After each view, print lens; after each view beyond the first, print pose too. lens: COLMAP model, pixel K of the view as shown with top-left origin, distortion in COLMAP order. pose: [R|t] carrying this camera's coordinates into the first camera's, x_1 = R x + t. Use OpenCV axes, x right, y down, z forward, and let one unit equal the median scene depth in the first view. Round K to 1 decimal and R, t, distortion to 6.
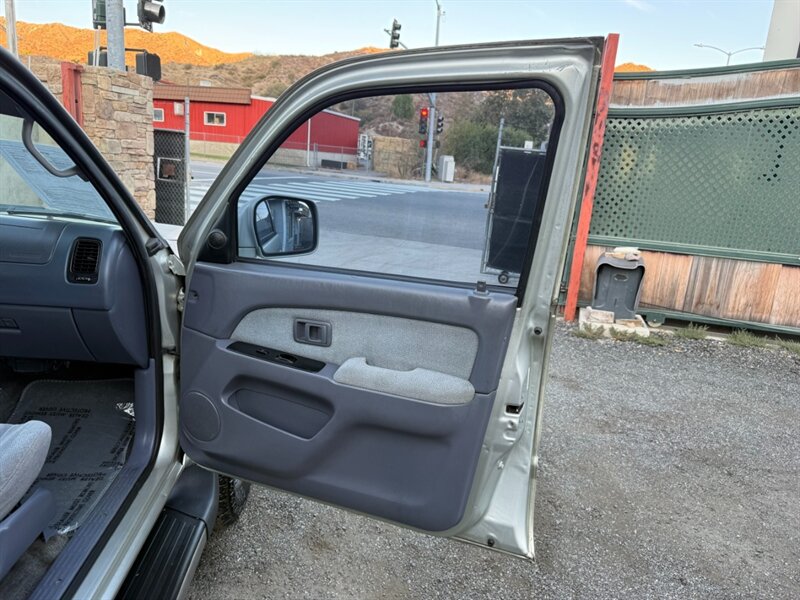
lens RADIAL K [[569.3, 0, 399.0], [0, 569.3, 296.0], [0, 0, 1]] dist [0.016799, -0.024170]
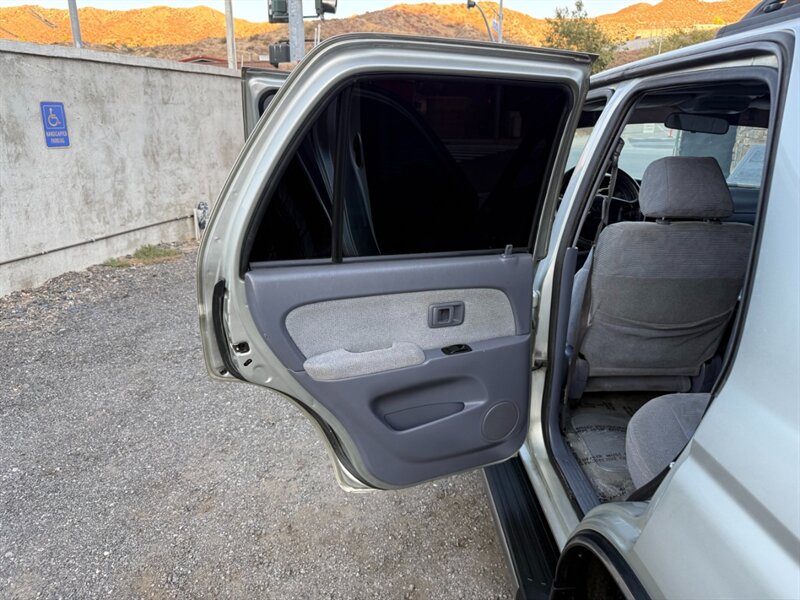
lens RADIAL K [[569.3, 0, 396.5], [0, 569.3, 296.9], [0, 0, 1]] dist [0.016799, -0.024170]
pose [[0.995818, -0.051765, -0.075284, -0.405459], [0.056654, 0.996319, 0.064334, 0.002784], [0.071677, -0.068330, 0.995085, -0.205908]]
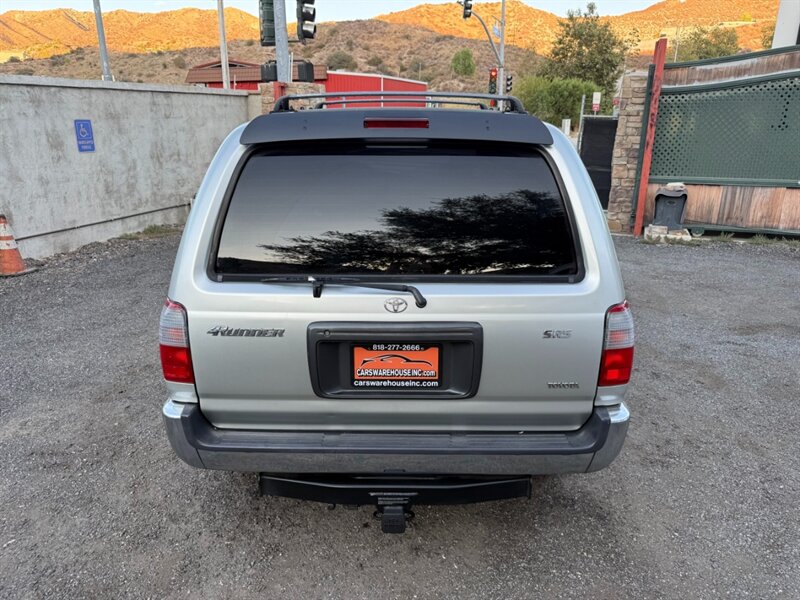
lens RADIAL K [[569.3, 0, 402.7], [0, 569.3, 301.2], [0, 0, 1]] dist [0.016799, -0.024170]
pose [[0.992905, -0.044585, -0.110237, -0.154549], [0.052520, 0.996153, 0.070154, 0.078546], [0.106685, -0.075446, 0.991426, -0.562644]]
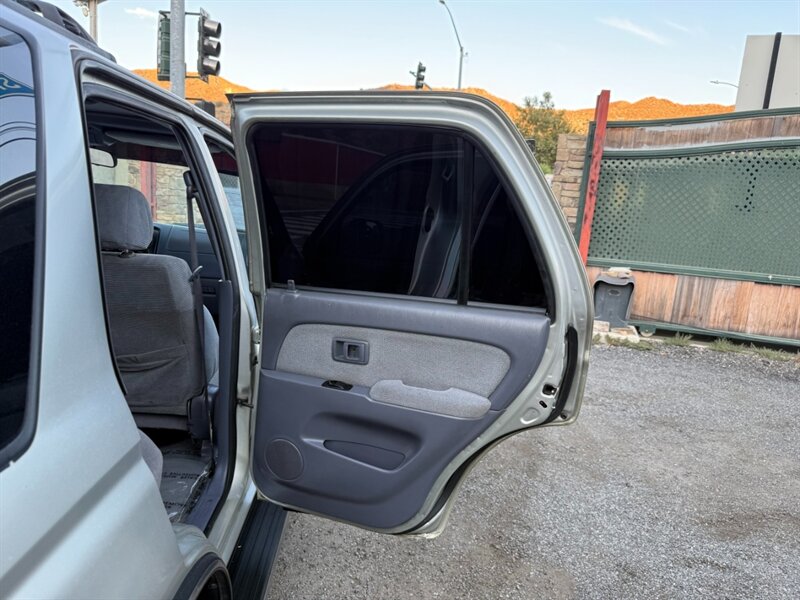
lens RADIAL K [[569.3, 0, 405.3], [0, 569.3, 300.9], [0, 0, 1]] dist [0.016799, -0.024170]
pose [[0.999555, 0.001991, -0.029776, -0.008349], [-0.003375, 0.998911, -0.046527, 0.038696], [0.029651, 0.046607, 0.998473, -0.179430]]
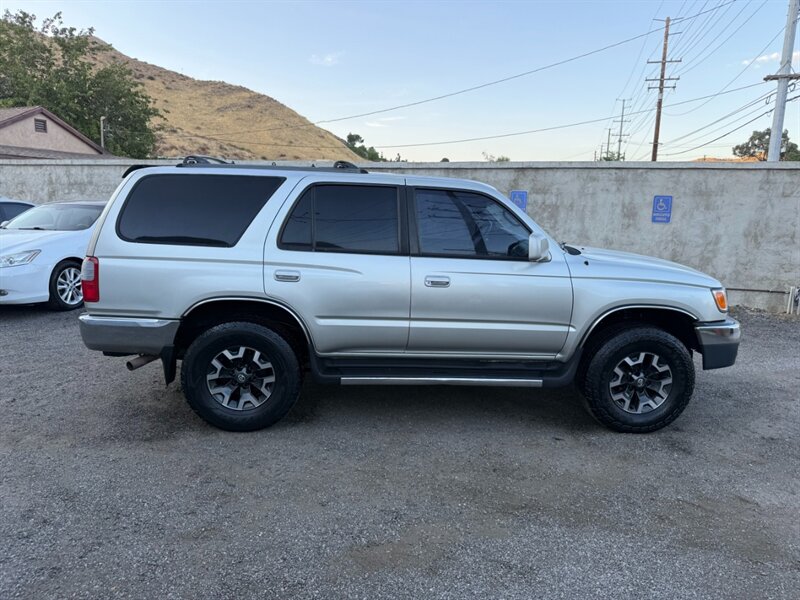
lens RADIAL K [[569.3, 0, 400.0], [0, 569.3, 297.0], [0, 0, 1]] dist [0.016799, -0.024170]
pose [[-0.025471, 0.093684, -0.995276, 0.546092], [-0.258597, 0.961094, 0.097084, 0.003382], [0.965649, 0.259848, -0.000254, 0.114146]]
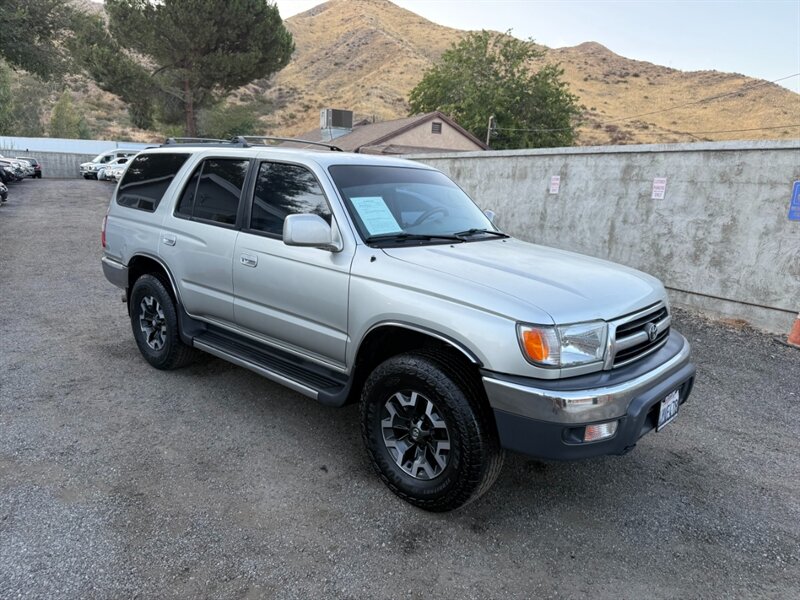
lens RADIAL K [[569.3, 0, 395.0], [0, 569.3, 301.0], [0, 0, 1]] dist [0.016799, -0.024170]
pose [[-0.720015, 0.036594, -0.692993, 0.217711], [-0.256934, 0.913585, 0.315195, -0.154339], [0.644643, 0.404999, -0.648392, 0.665638]]
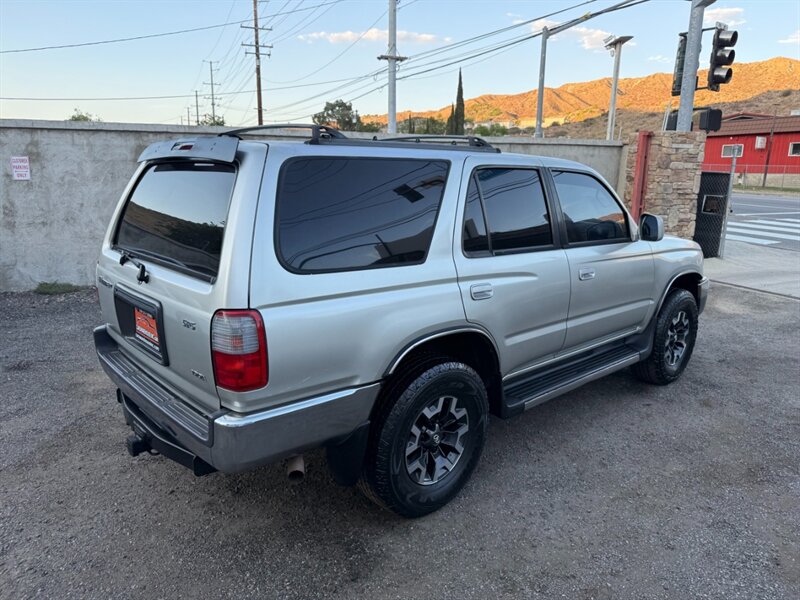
lens RADIAL K [[569.3, 0, 402.3], [0, 569.3, 299.2], [0, 0, 1]] dist [0.016799, -0.024170]
pose [[0.609279, 0.106475, -0.785775, 0.257238], [-0.150101, 0.988515, 0.017560, 0.082046], [0.778620, 0.107246, 0.618263, -0.359536]]
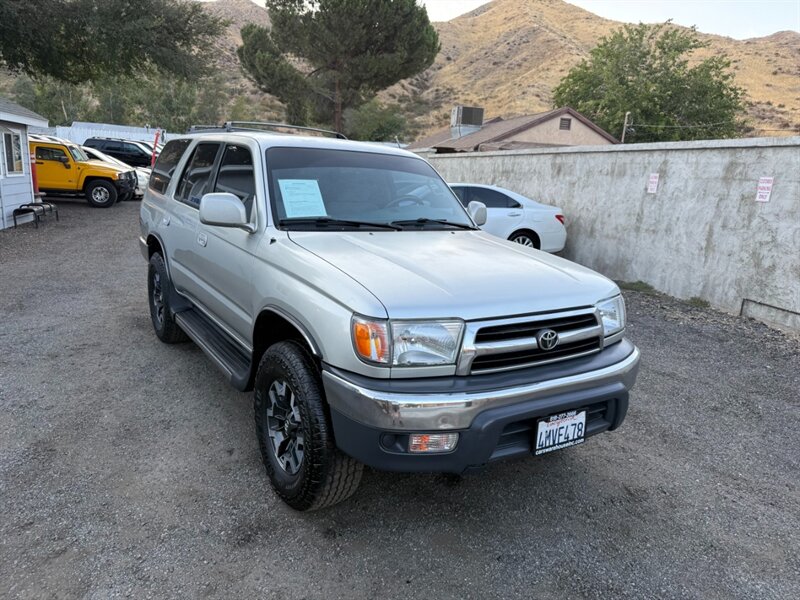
lens RADIAL K [[569.3, 0, 403.8], [0, 569.3, 296.8], [0, 0, 1]] dist [0.016799, -0.024170]
pose [[-0.863587, -0.022911, -0.503680, 0.030384], [-0.238797, 0.898408, 0.368563, -0.189338], [0.444066, 0.438563, -0.781325, 0.765372]]
